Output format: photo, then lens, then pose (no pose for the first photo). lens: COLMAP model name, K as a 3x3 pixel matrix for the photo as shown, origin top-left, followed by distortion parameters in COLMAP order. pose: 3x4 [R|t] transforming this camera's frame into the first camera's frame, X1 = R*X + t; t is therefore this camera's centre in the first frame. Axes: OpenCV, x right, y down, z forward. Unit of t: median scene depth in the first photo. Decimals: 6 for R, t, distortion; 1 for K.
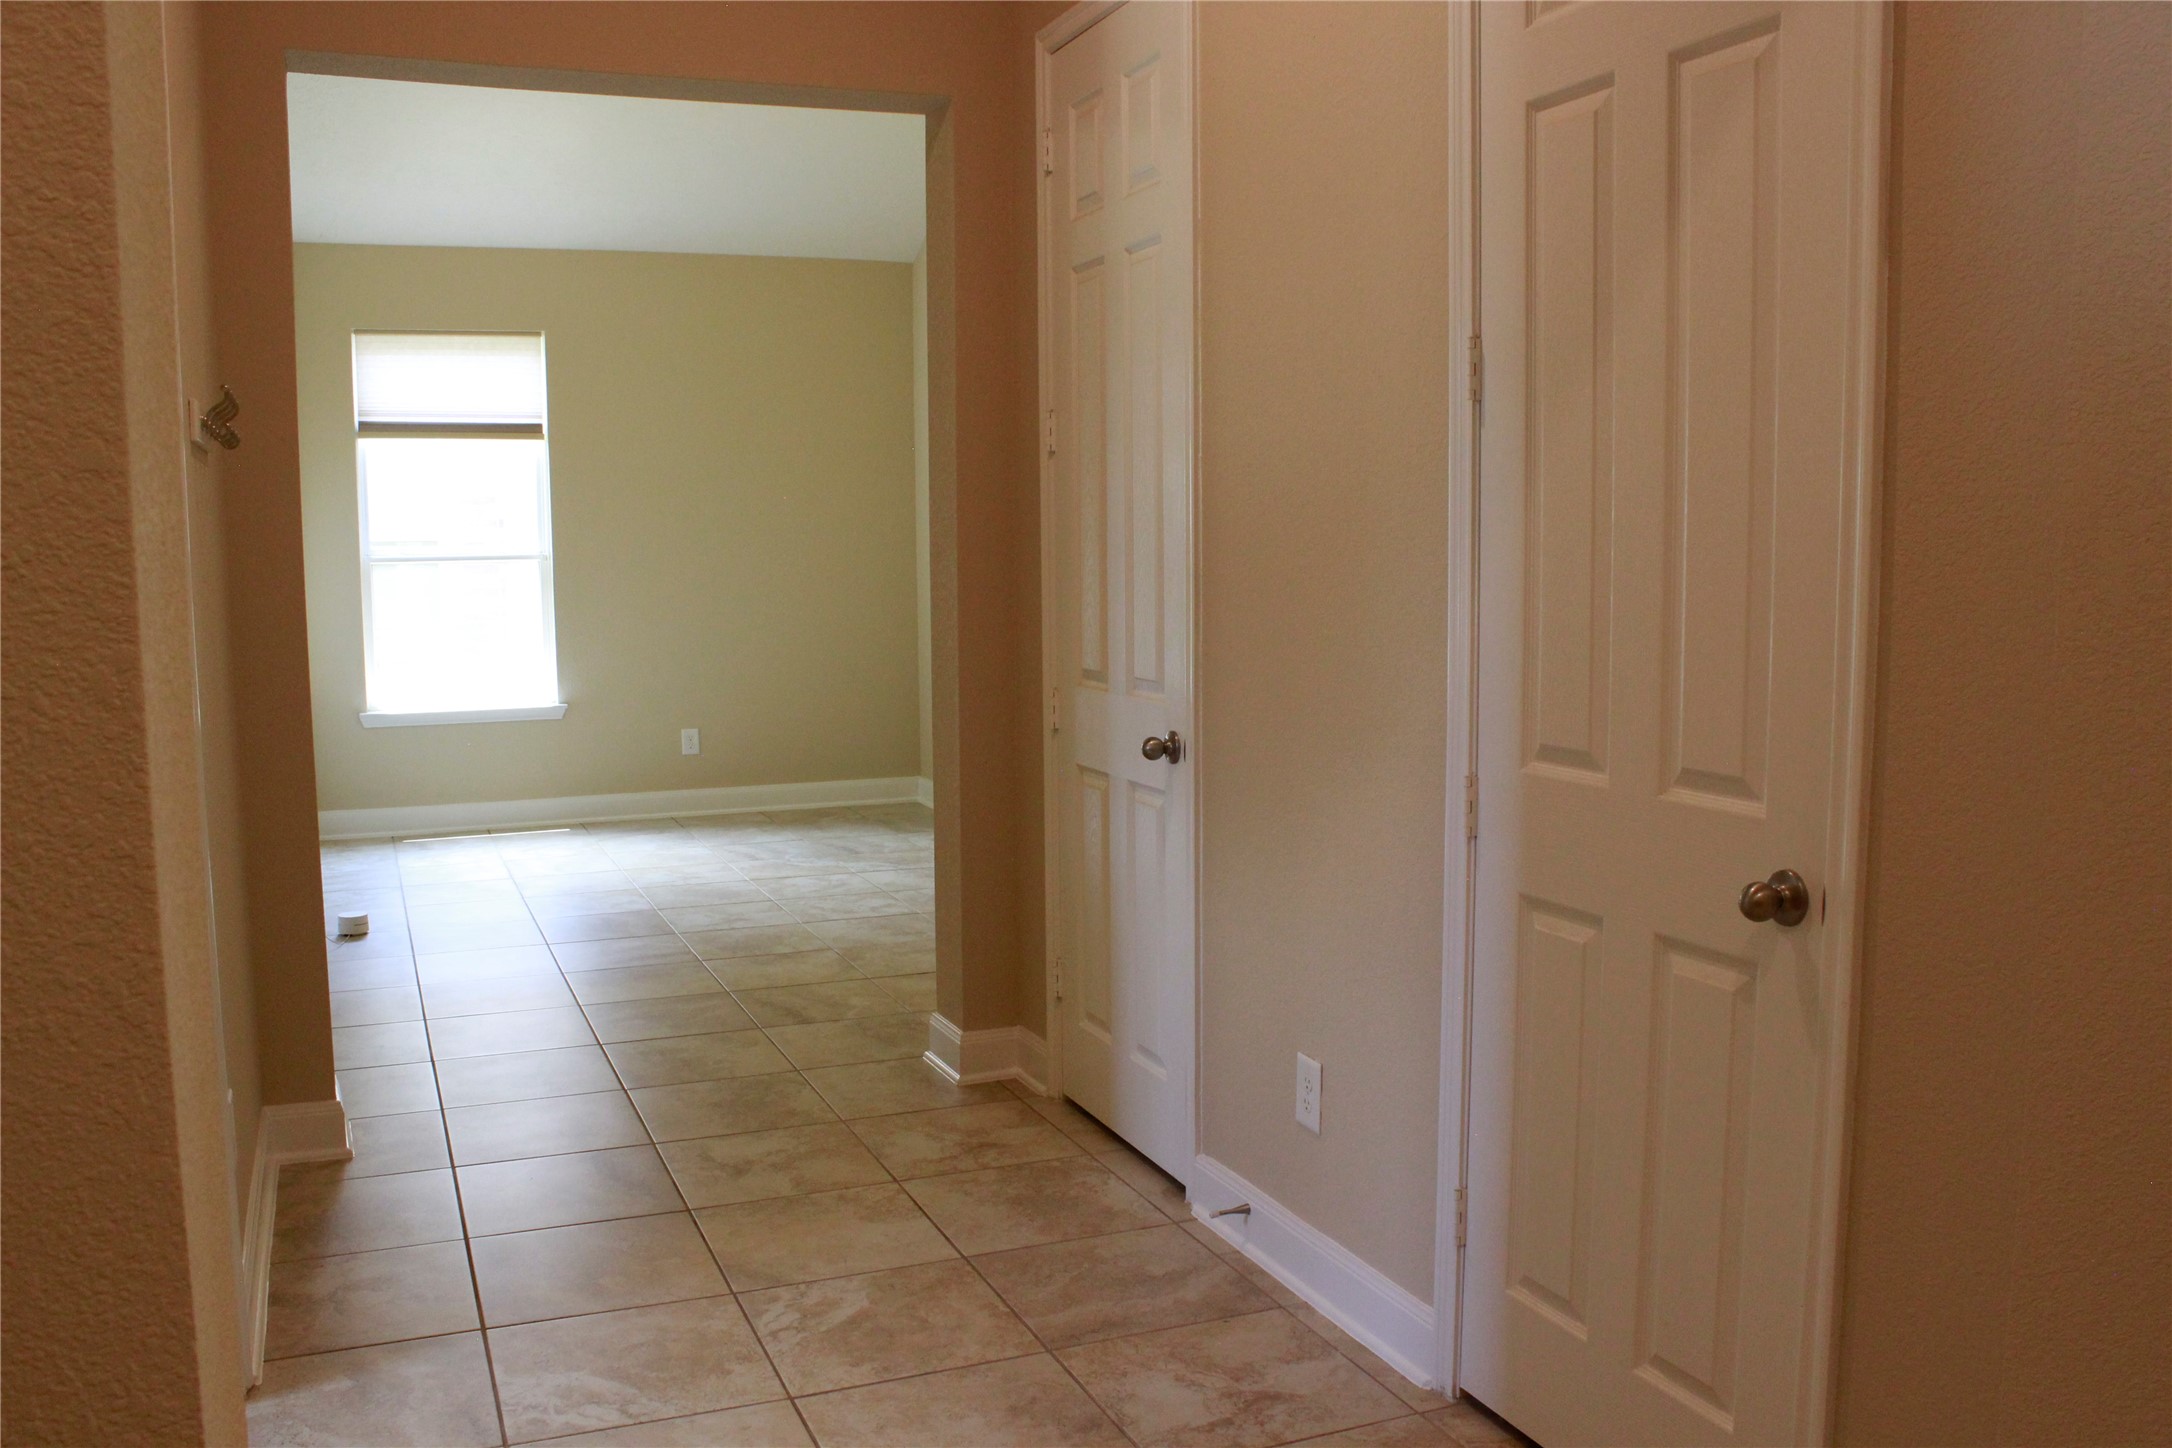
lens RADIAL K [[1805.9, 0, 1080.7], [0, 1805.9, 719.9], [0, 0, 1]] dist [-0.149991, 0.117658]
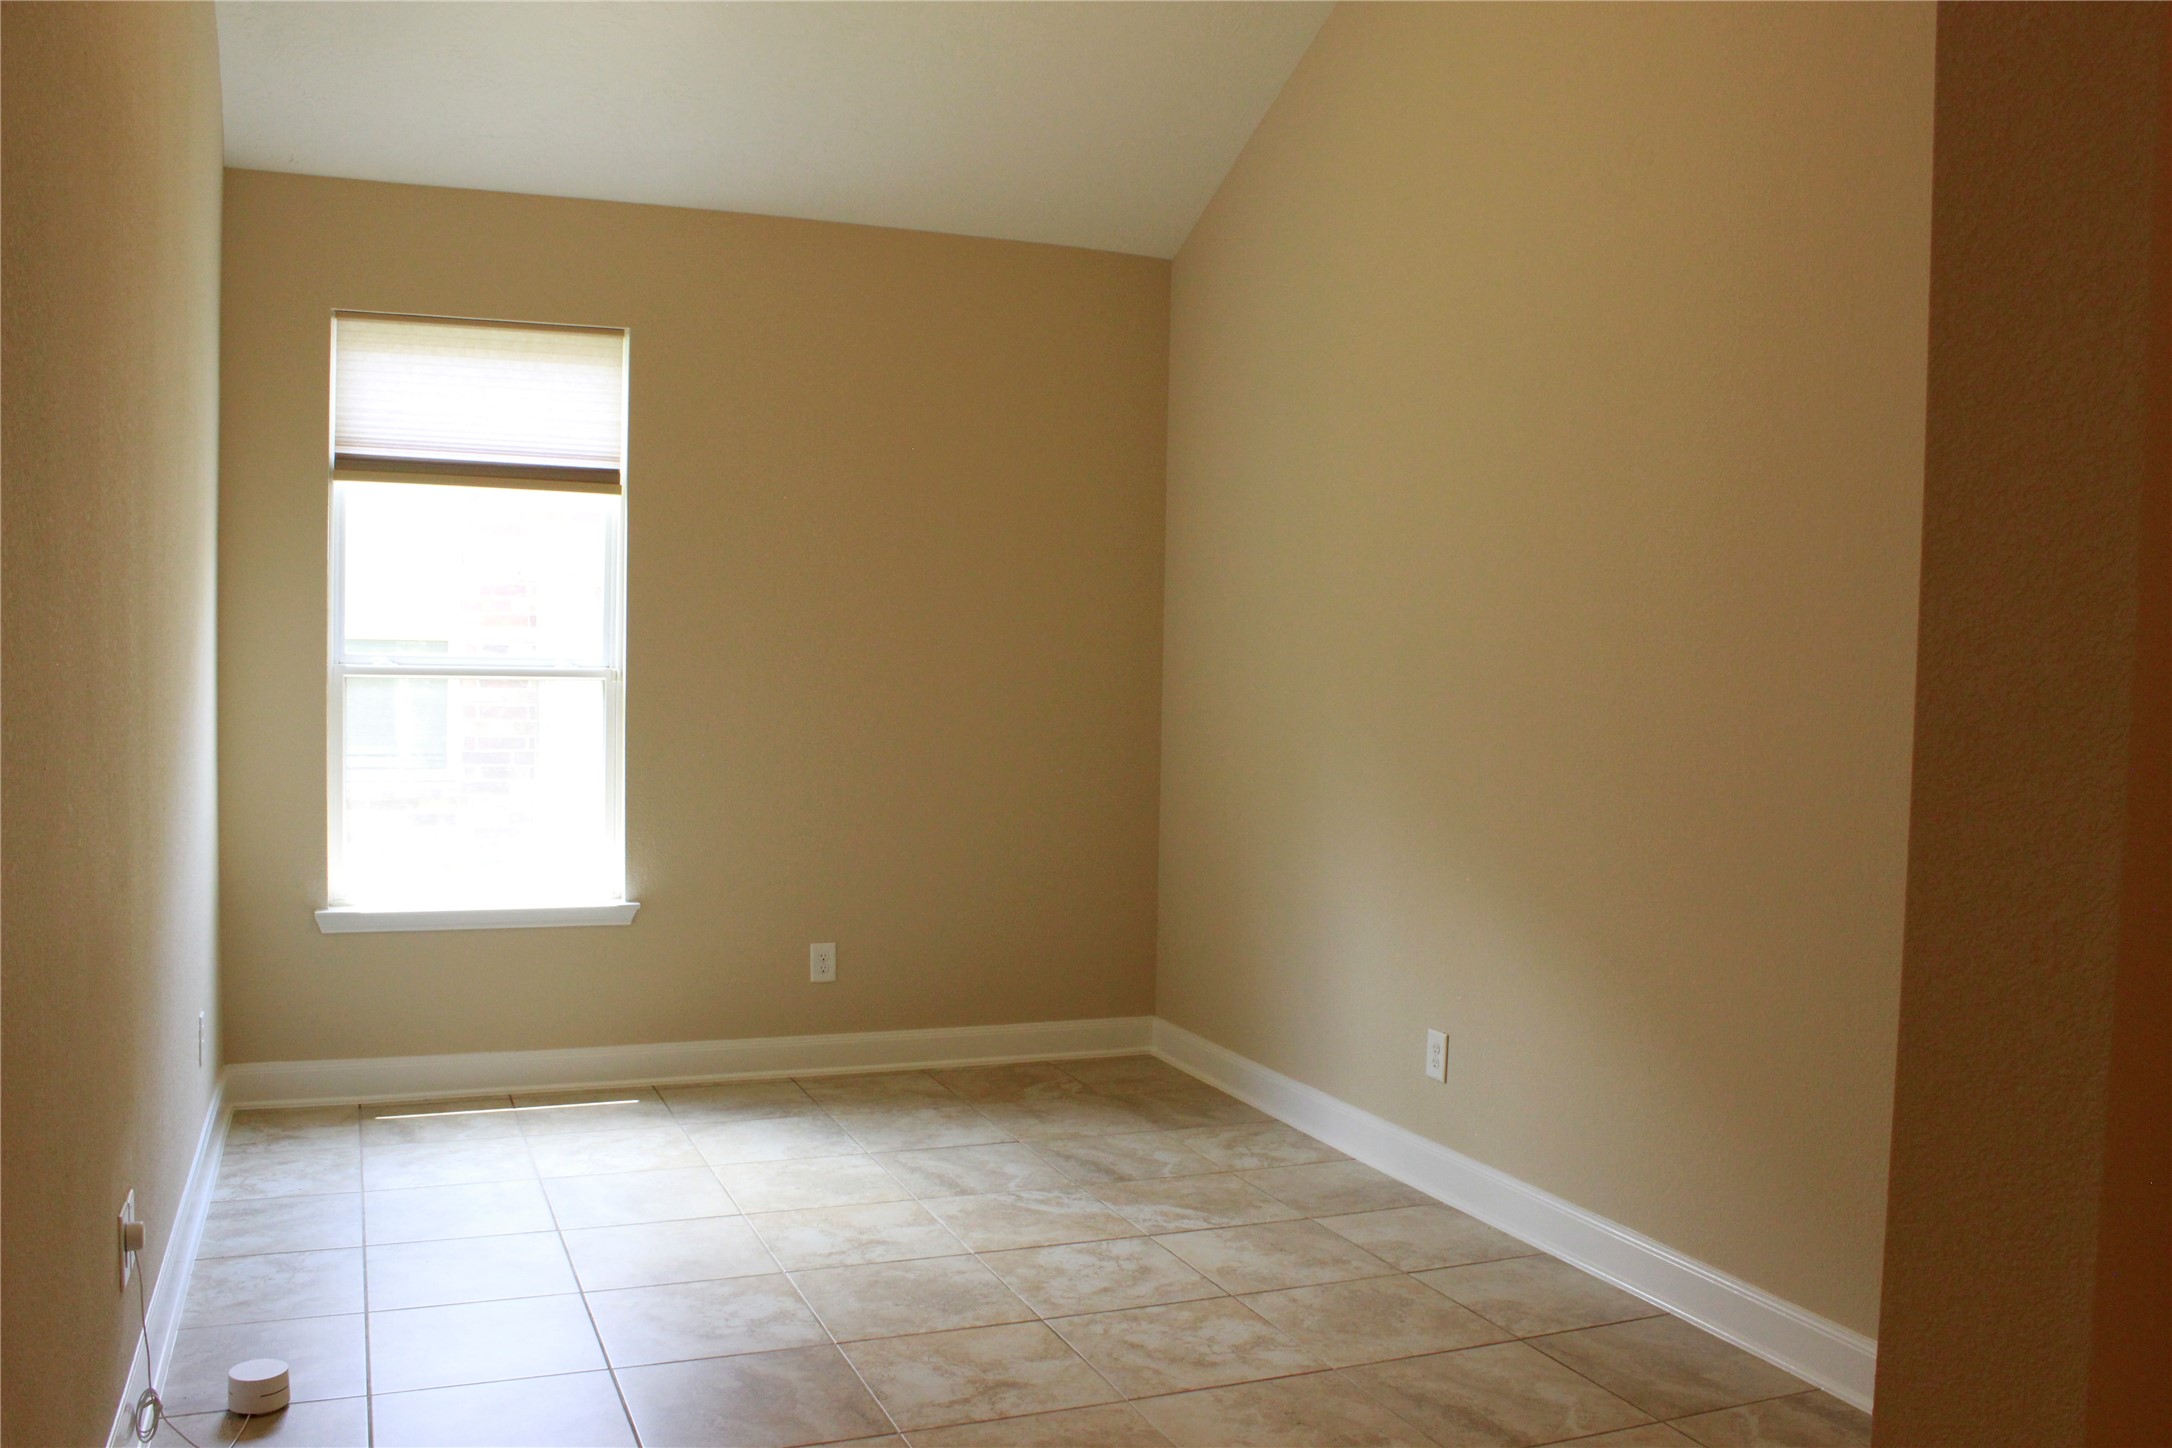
lens RADIAL K [[1805.9, 0, 1089.0], [0, 1805.9, 734.8], [0, 0, 1]] dist [-0.149991, 0.117658]
pose [[0.999524, 0.030734, 0.002795, -0.132554], [-0.030522, 0.997865, -0.057734, -0.038240], [-0.004564, 0.057621, 0.998328, 0.359702]]
